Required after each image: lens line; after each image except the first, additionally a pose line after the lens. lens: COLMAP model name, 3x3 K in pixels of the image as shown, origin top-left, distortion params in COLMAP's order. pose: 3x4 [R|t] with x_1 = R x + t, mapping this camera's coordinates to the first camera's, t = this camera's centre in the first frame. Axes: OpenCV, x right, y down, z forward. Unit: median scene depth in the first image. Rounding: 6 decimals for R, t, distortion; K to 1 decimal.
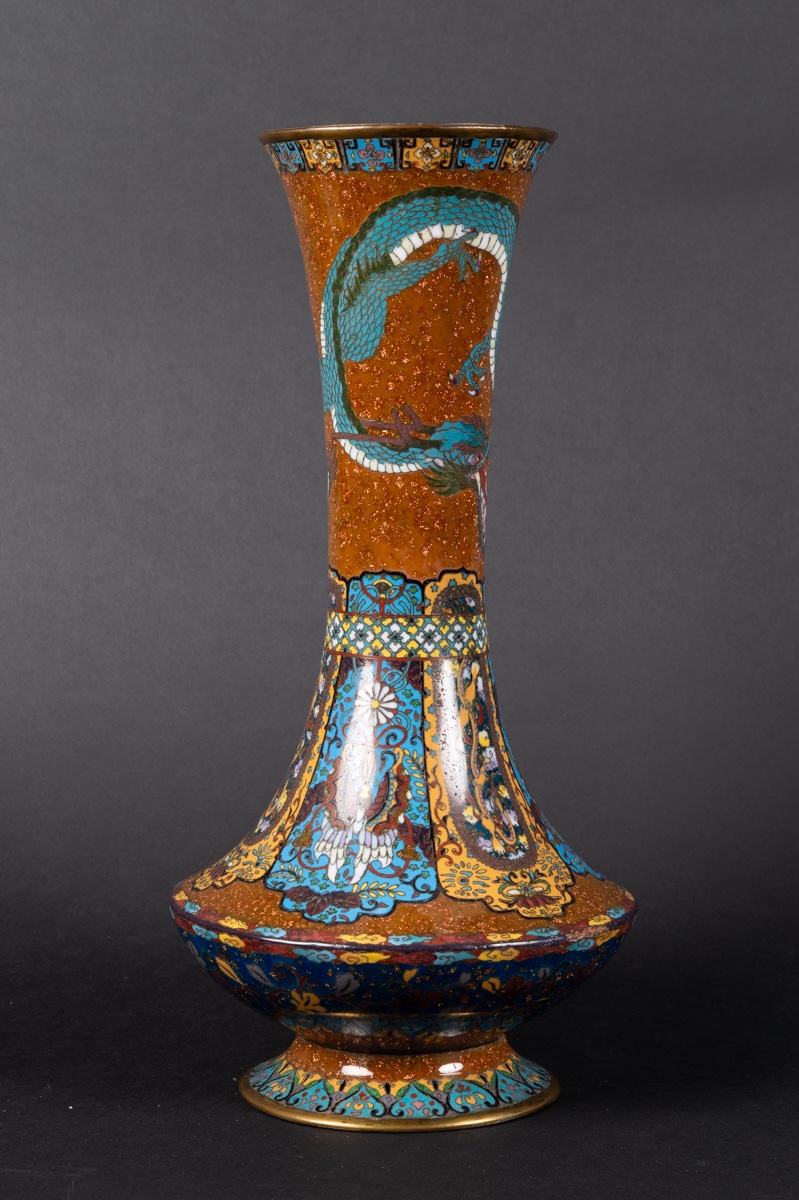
lens RADIAL K [[2968.5, 0, 402.7], [0, 2968.5, 587.5], [0, 0, 1]] dist [0.016921, -0.284763]
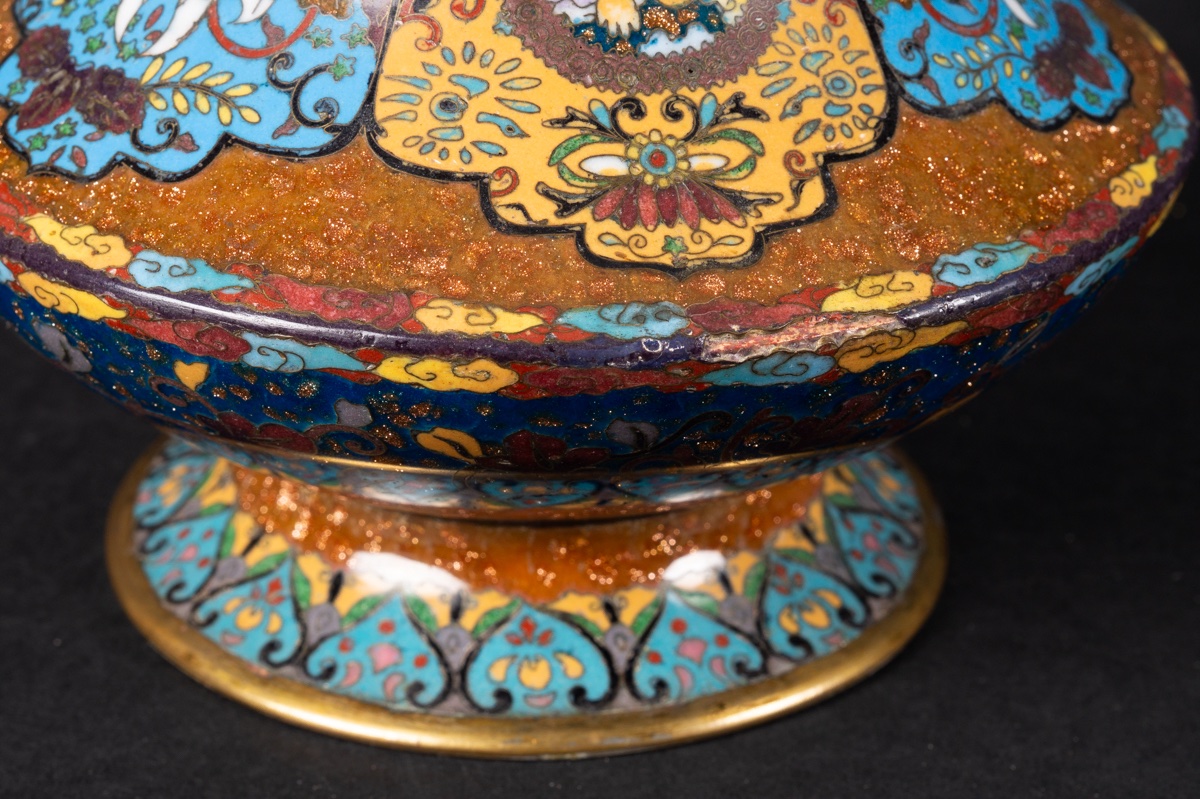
lens RADIAL K [[3118.3, 0, 600.0], [0, 3118.3, 399.5], [0, 0, 1]] dist [0.009668, -0.120885]
pose [[0.878802, 0.230068, -0.418061, 0.181197], [-0.062895, 0.924299, 0.376451, -0.000263], [0.473023, -0.304532, 0.826746, 0.708241]]
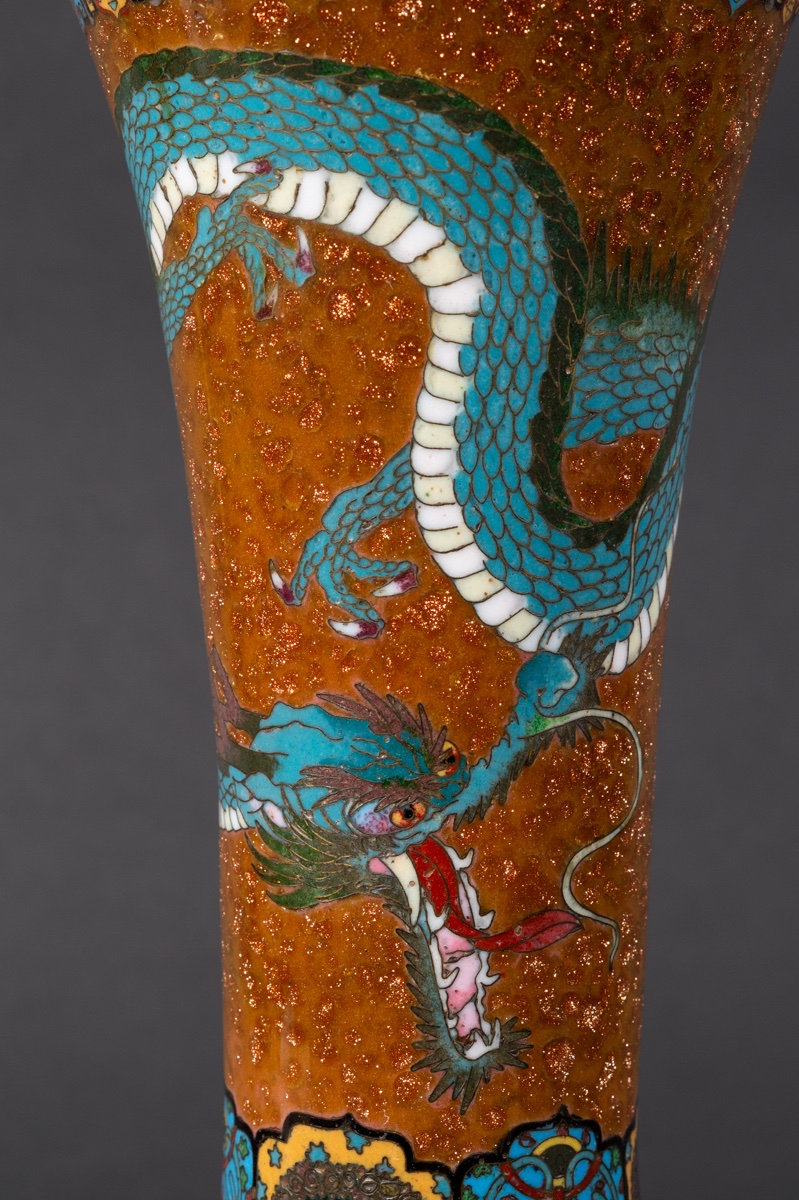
lens RADIAL K [[3118.3, 0, 399.5], [0, 3118.3, 600.0], [0, 0, 1]] dist [0.009668, -0.120885]
pose [[0.362752, 0.051661, -0.930453, 0.371728], [-0.085147, 0.996123, 0.022111, -0.078185], [0.927988, 0.071204, 0.365744, 0.876654]]
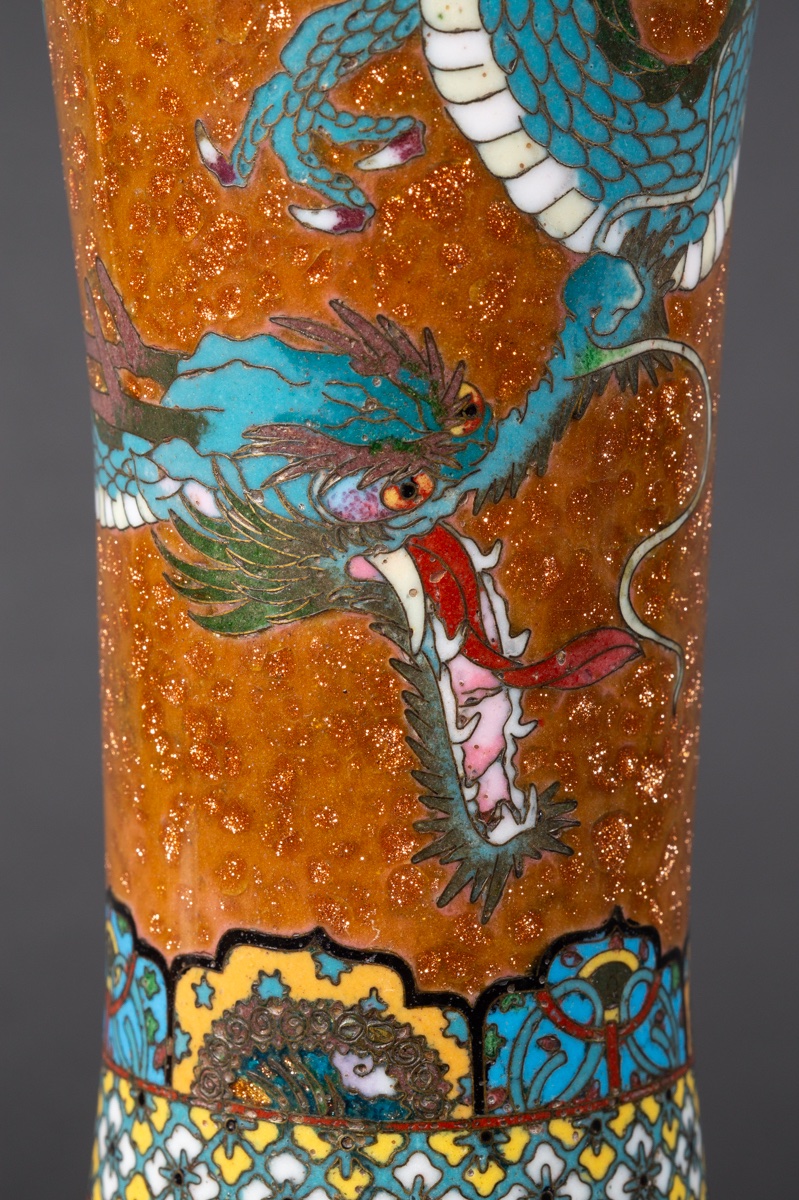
lens RADIAL K [[3298.8, 0, 399.5], [0, 3298.8, 600.0], [0, 0, 1]] dist [0.009023, -0.078334]
pose [[0.489074, 0.097969, -0.866723, 0.261529], [-0.076508, 0.994661, 0.069258, -0.054327], [0.868880, 0.032439, 0.493958, 0.881813]]
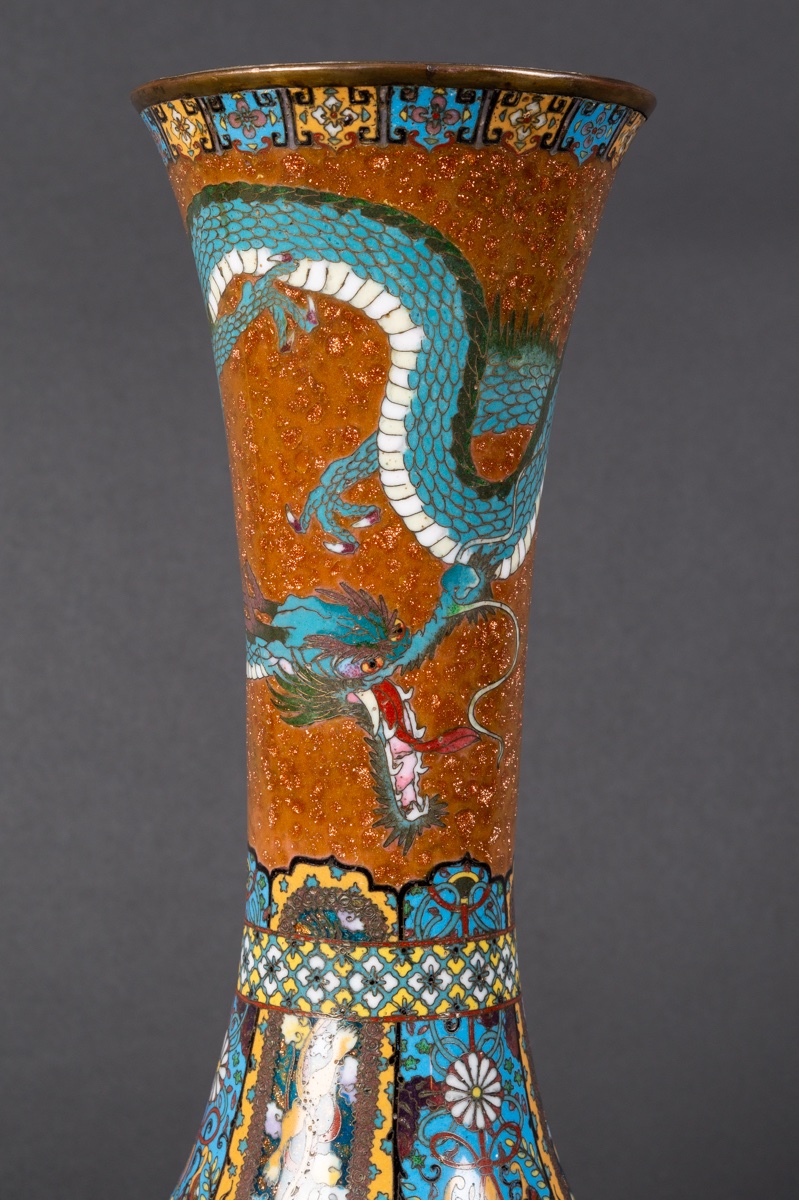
lens RADIAL K [[2968.5, 0, 402.7], [0, 2968.5, 587.5], [0, 0, 1]] dist [0.016921, -0.284763]
pose [[0.401156, 0.051842, -0.914542, 0.544166], [-0.094850, 0.995381, 0.014819, -0.068078], [0.911086, 0.080799, 0.404220, 0.791734]]
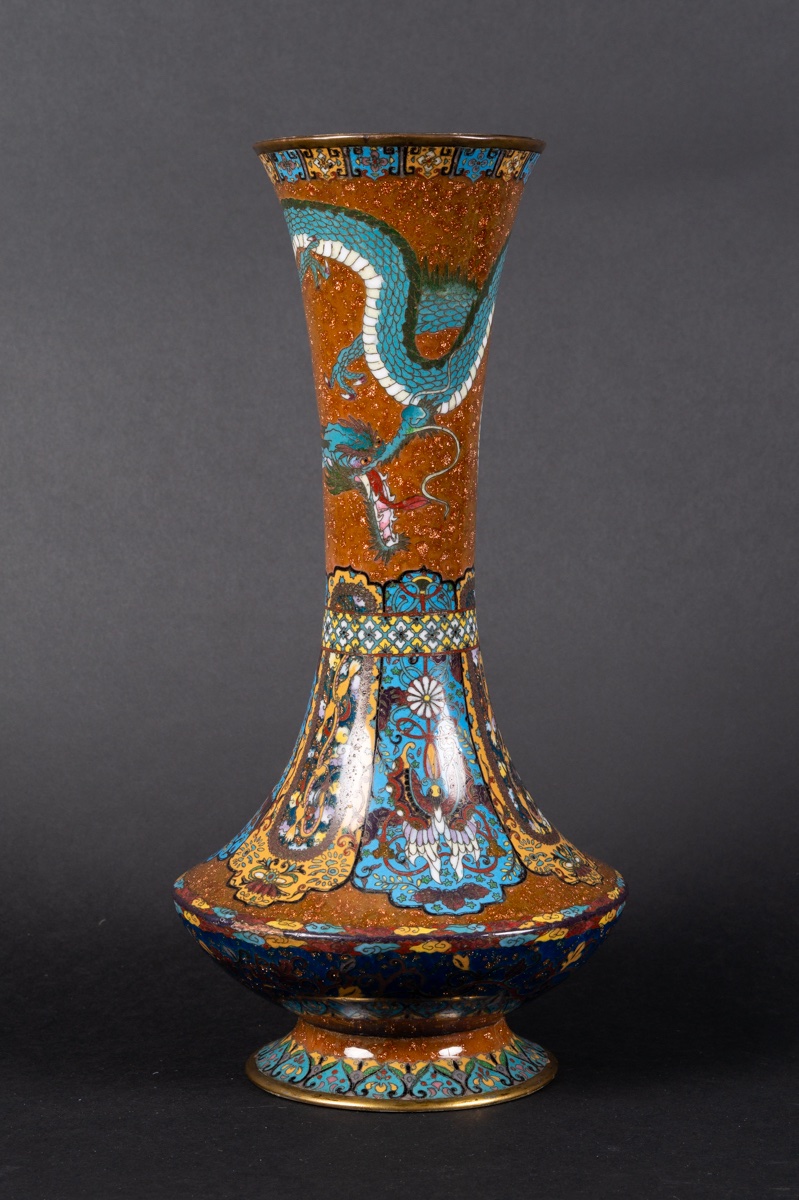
lens RADIAL K [[2968.5, 0, 402.7], [0, 2968.5, 587.5], [0, 0, 1]] dist [0.016921, -0.284763]
pose [[0.054482, 0.100073, -0.993487, 1.055433], [-0.085476, 0.991780, 0.095214, -0.100100], [0.994850, 0.079732, 0.062588, 0.967600]]
